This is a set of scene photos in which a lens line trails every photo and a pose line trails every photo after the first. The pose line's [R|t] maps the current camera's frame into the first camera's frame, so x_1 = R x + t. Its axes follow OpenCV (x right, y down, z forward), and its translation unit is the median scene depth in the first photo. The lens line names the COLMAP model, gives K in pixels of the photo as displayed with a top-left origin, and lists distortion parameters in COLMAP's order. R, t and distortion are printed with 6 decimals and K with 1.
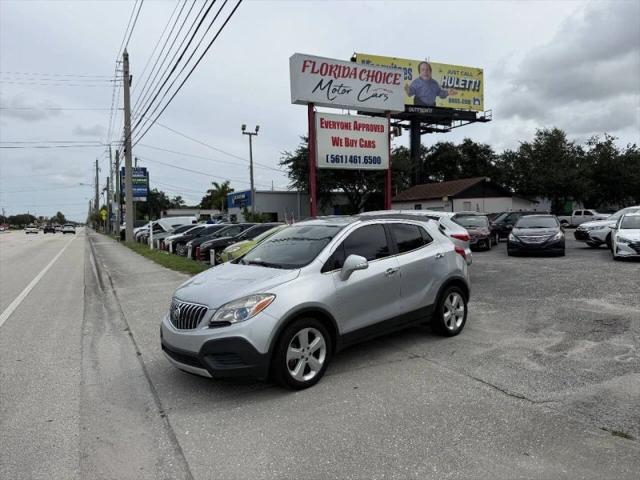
lens RADIAL K [[444.6, 0, 320.5], [0, 444.6, 246.0], [0, 0, 1]] dist [0.093514, -0.118715]
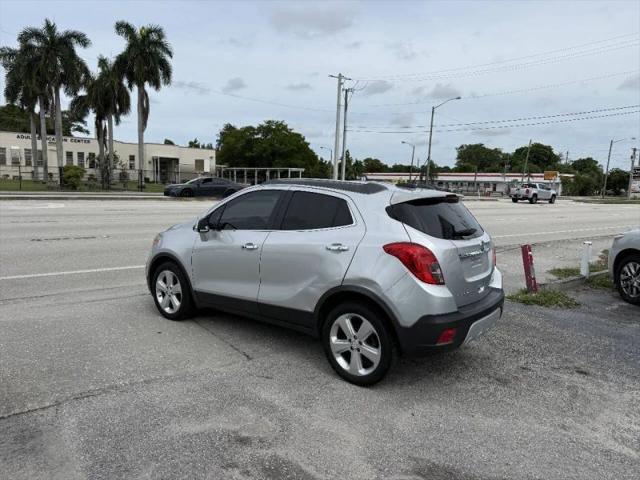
lens RADIAL K [[444.7, 0, 322.0], [0, 444.7, 252.7], [0, 0, 1]] dist [0.086187, -0.123930]
pose [[0.173931, 0.180058, -0.968157, 0.382586], [-0.093792, 0.981701, 0.165727, -0.031554], [0.980281, 0.061980, 0.187636, 0.379264]]
